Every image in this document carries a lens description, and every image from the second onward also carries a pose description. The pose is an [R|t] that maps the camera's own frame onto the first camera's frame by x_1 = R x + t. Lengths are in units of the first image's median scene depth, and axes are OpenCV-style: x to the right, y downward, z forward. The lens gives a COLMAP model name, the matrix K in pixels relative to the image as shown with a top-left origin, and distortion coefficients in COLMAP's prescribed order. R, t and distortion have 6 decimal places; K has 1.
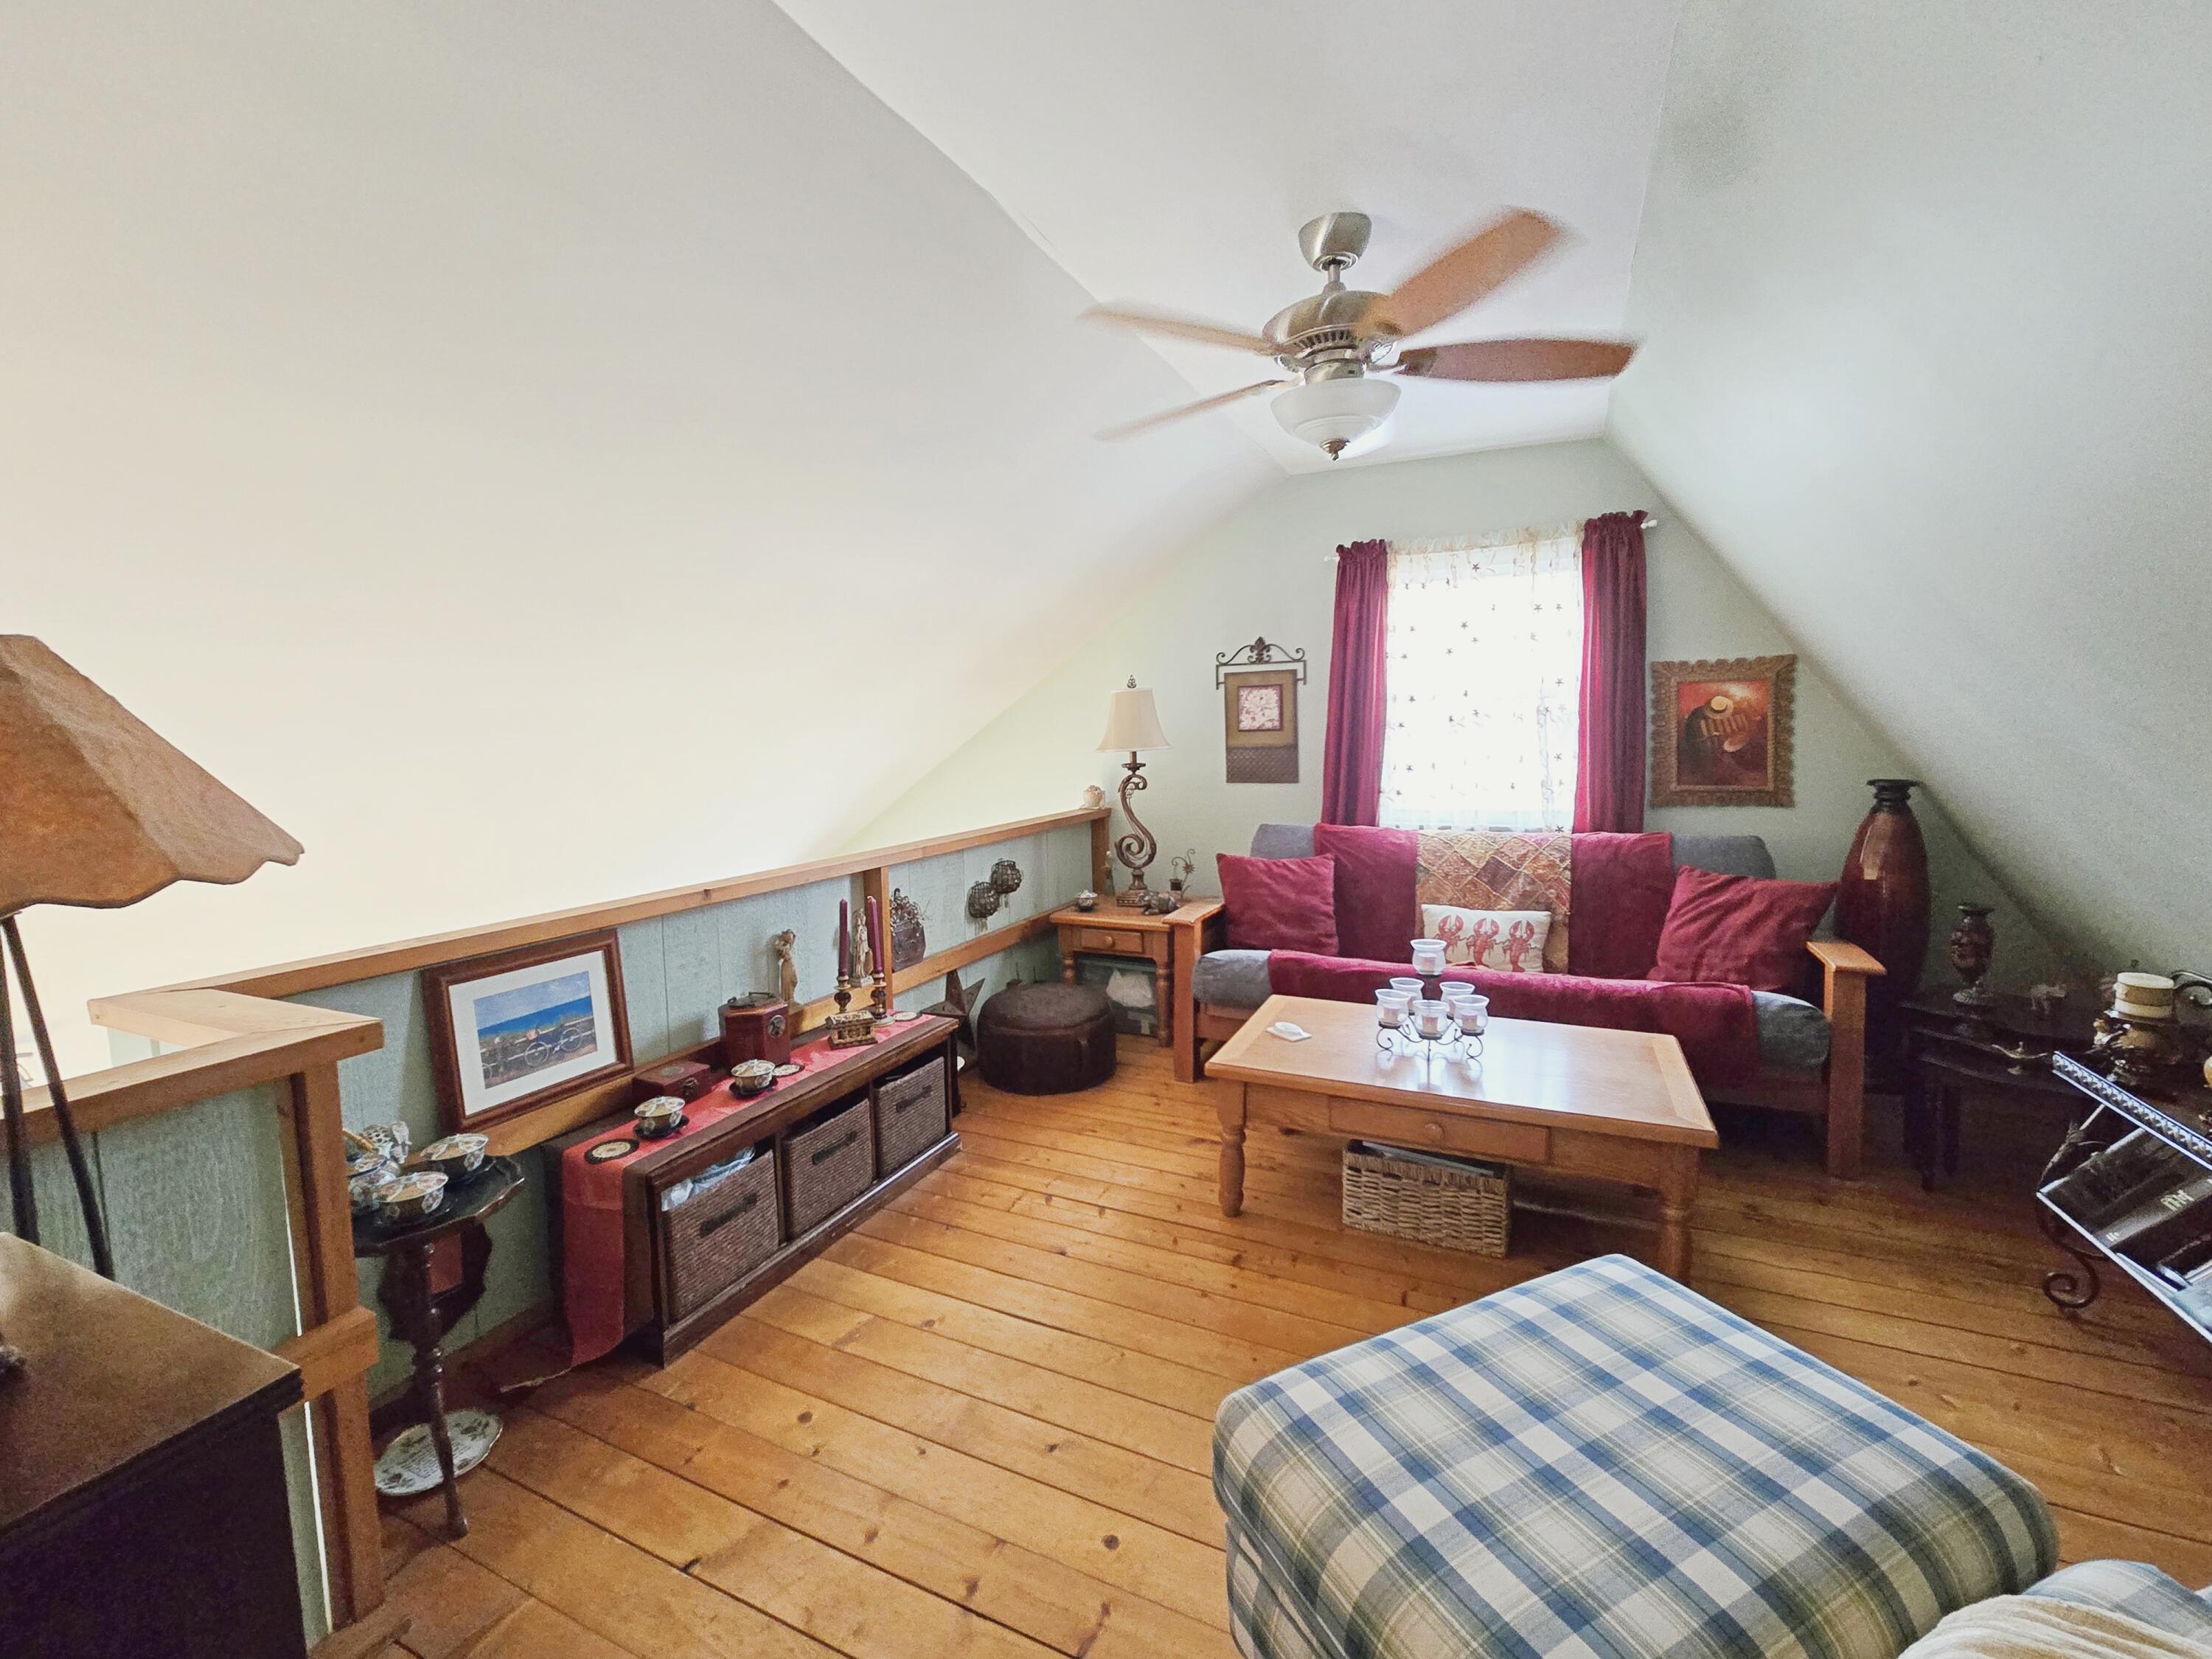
lens RADIAL K [[914.3, 0, 1103.6], [0, 914.3, 817.6], [0, 0, 1]] dist [-0.000250, -0.000542]
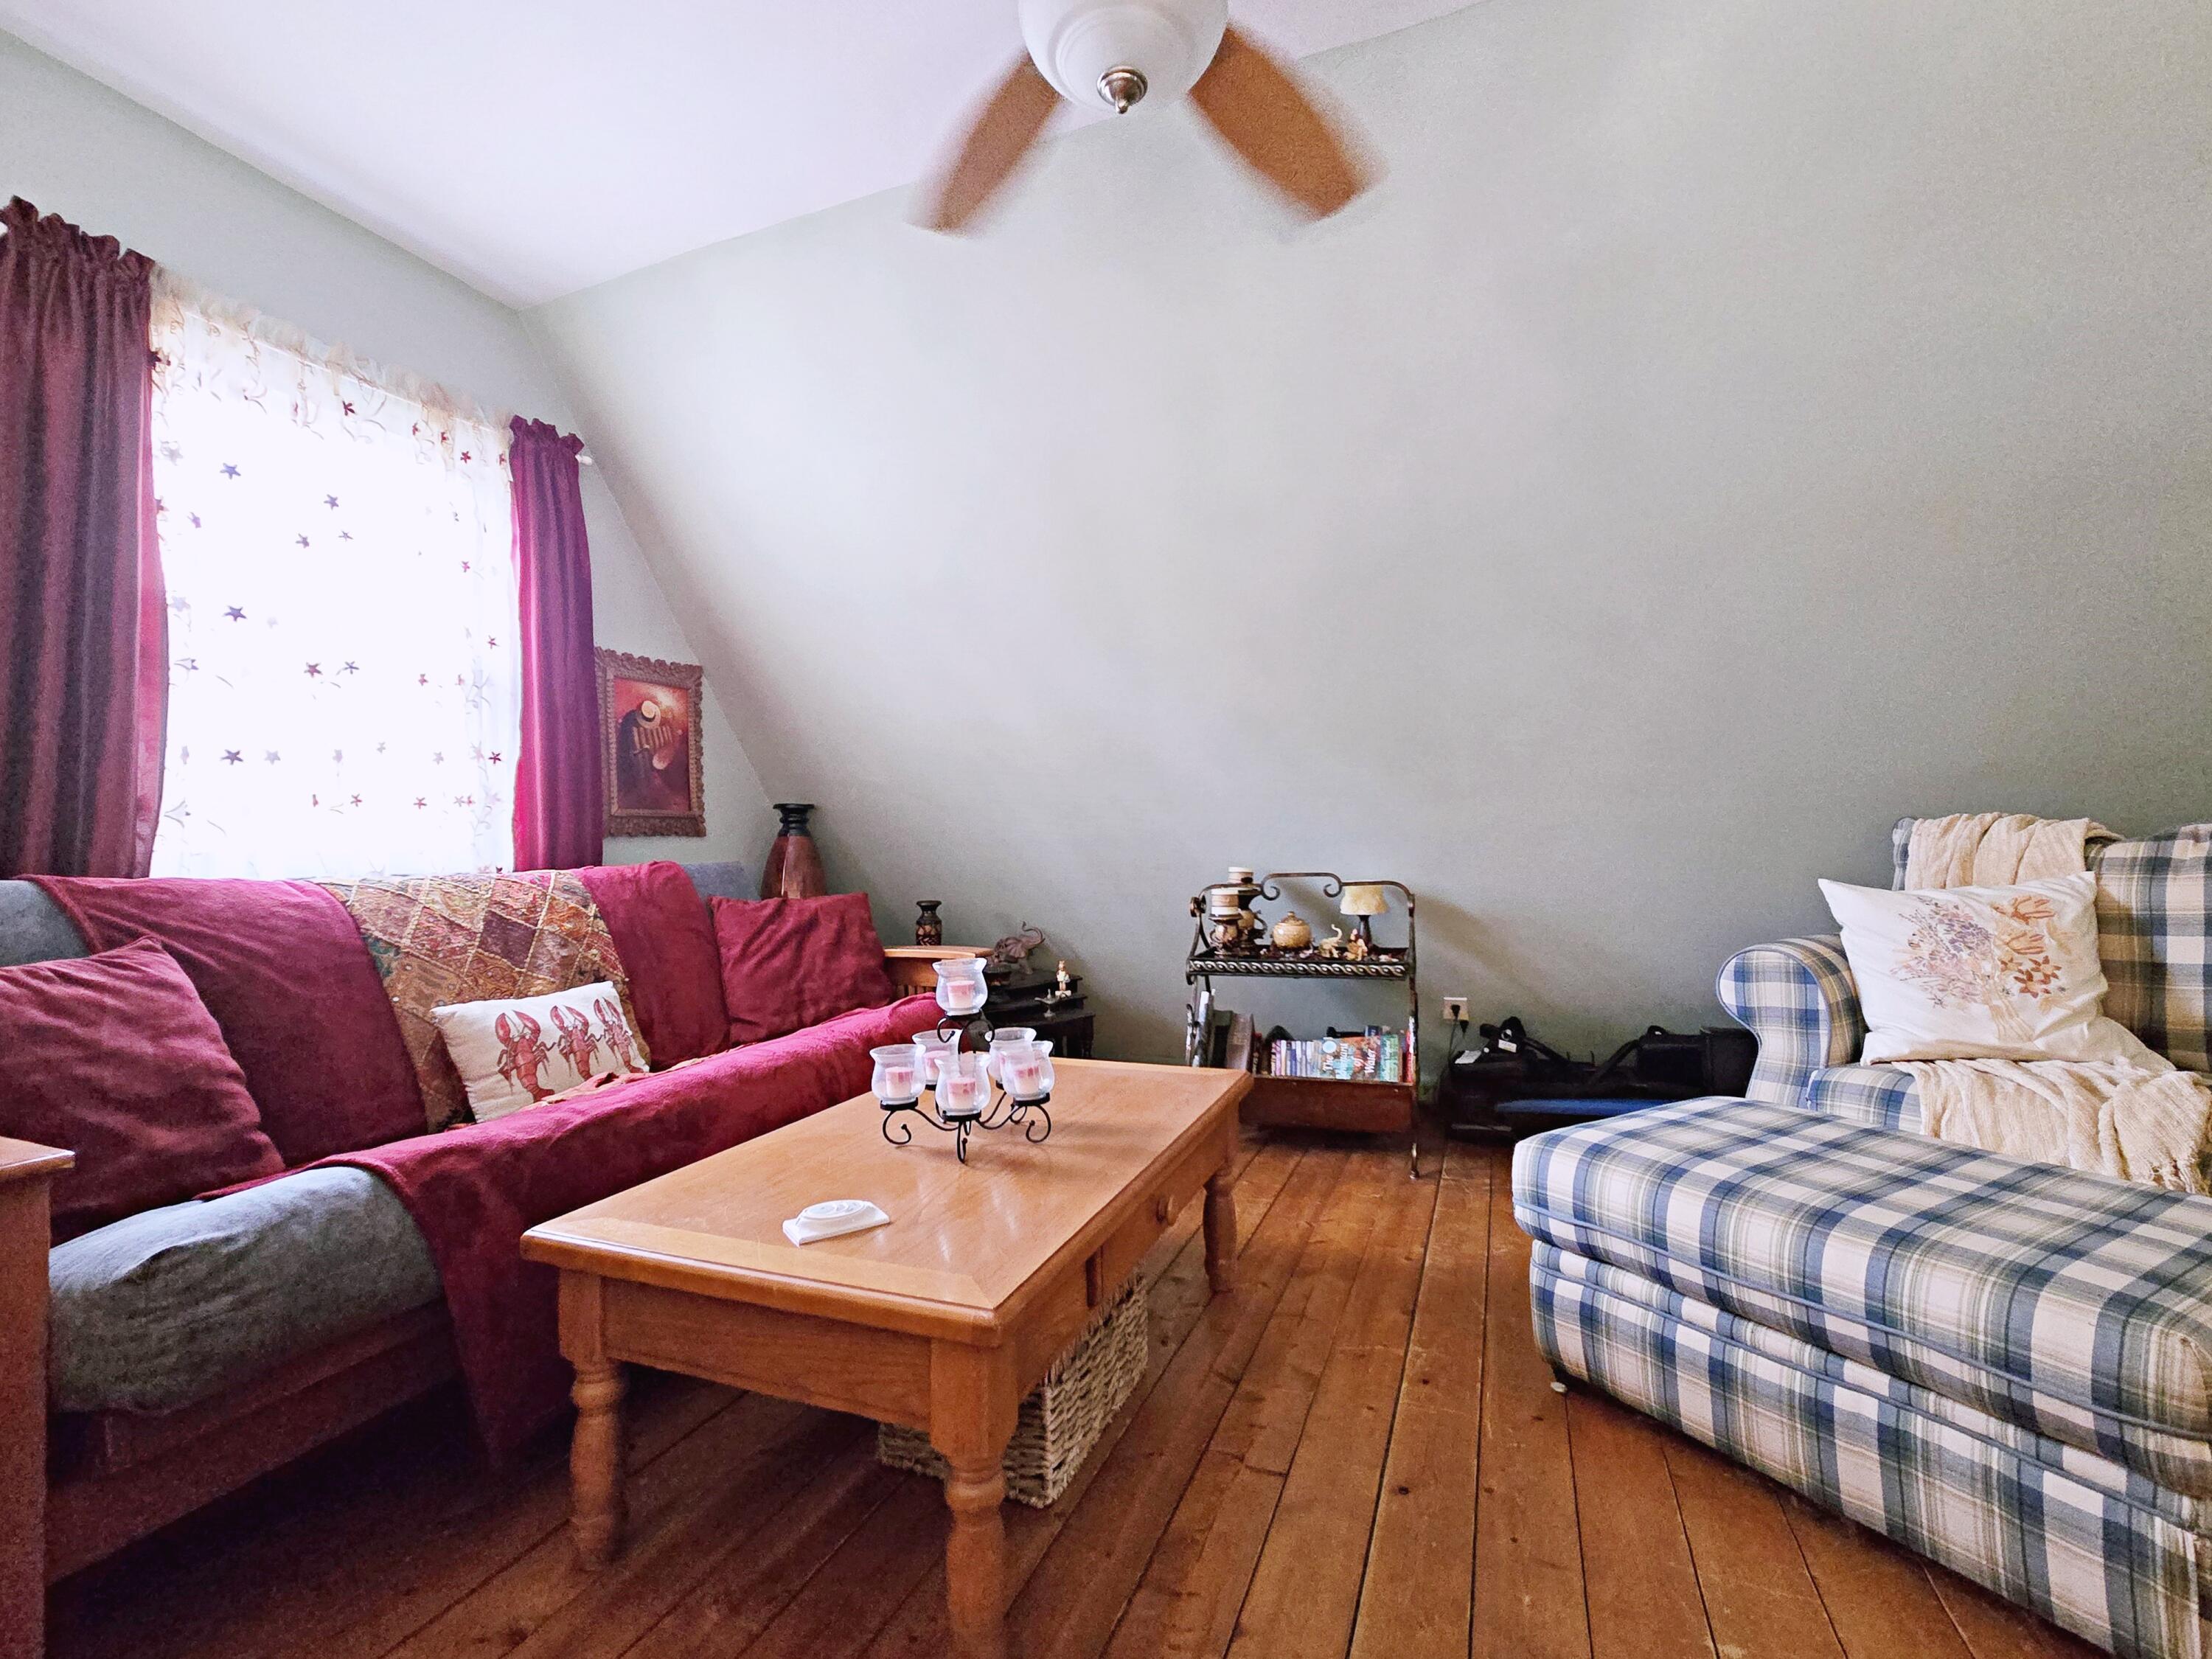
lens RADIAL K [[979.2, 0, 1103.7], [0, 979.2, 829.8], [0, 0, 1]] dist [0.000349, -0.000067]
pose [[-0.049564, 0.038567, 0.998026, -0.221731], [0.110929, 0.993284, -0.032875, 0.057194], [-0.992592, 0.109081, -0.053509, 0.665869]]
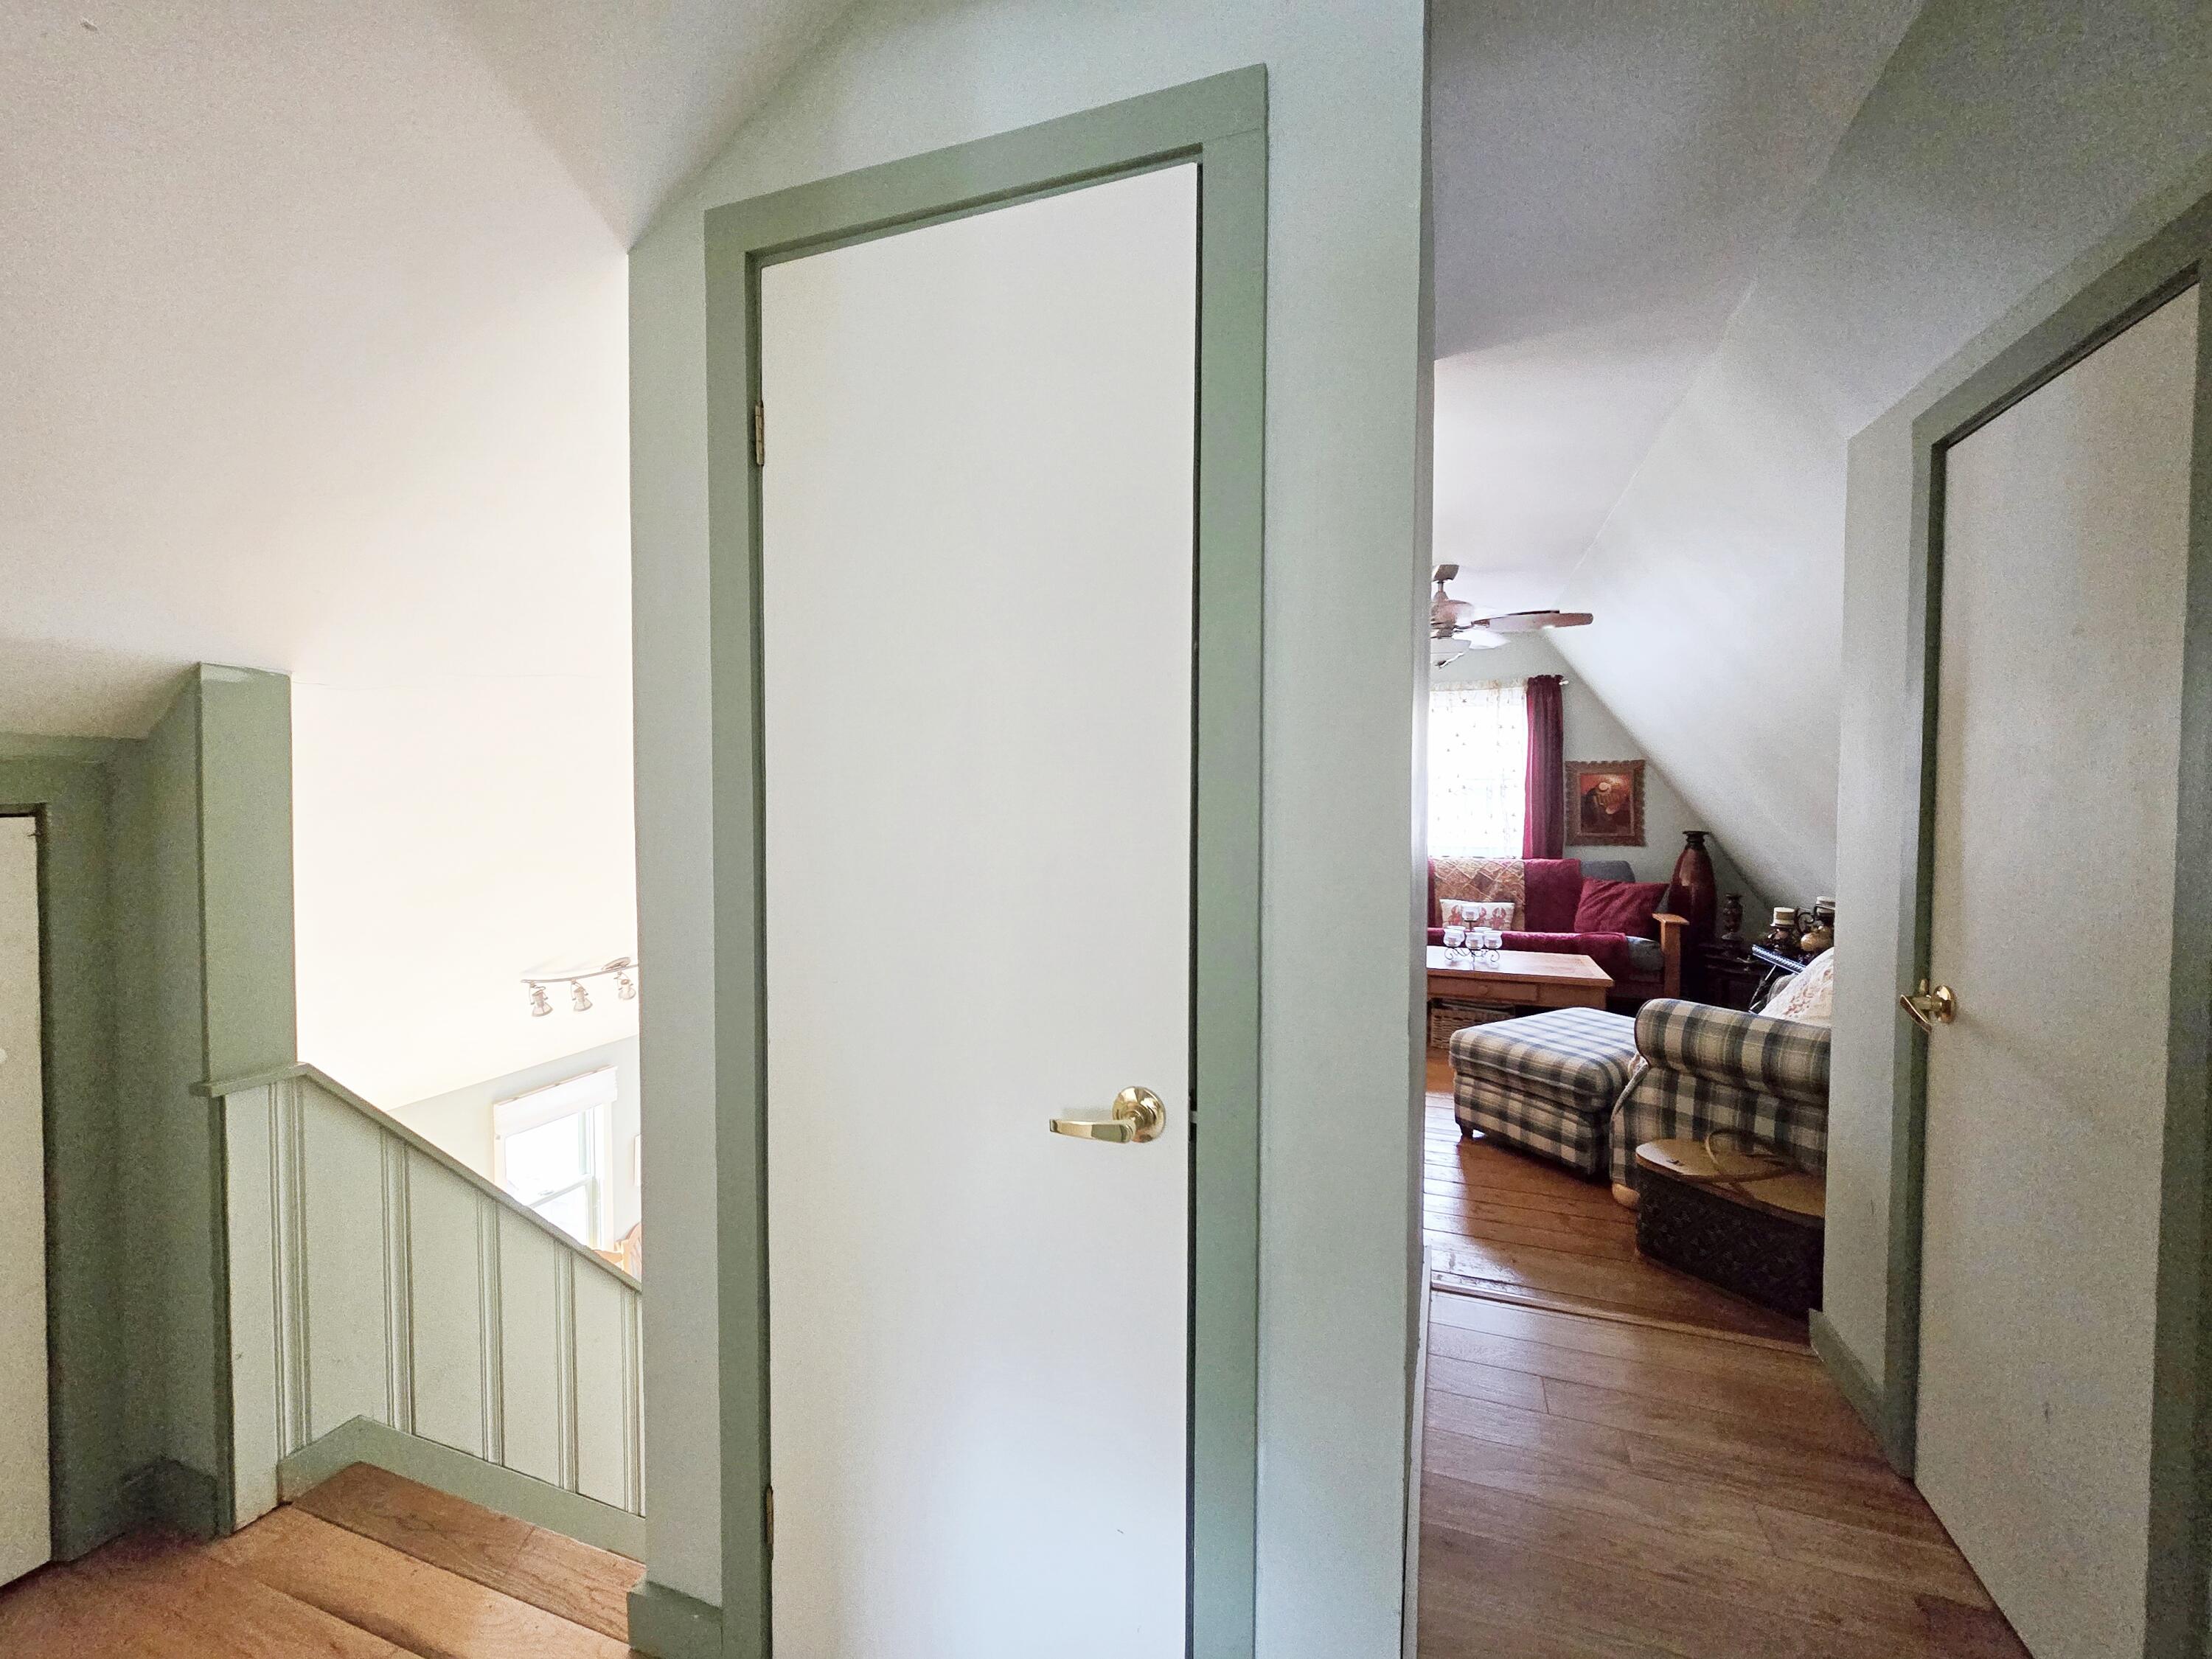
lens RADIAL K [[896.7, 0, 1101.4], [0, 896.7, 817.2], [0, 0, 1]] dist [0.003876, -0.000190]
pose [[0.994930, 0.026815, 0.096927, -0.452517], [-0.020313, 0.997516, -0.067452, 0.070228], [-0.098495, 0.065141, 0.993003, -0.613819]]
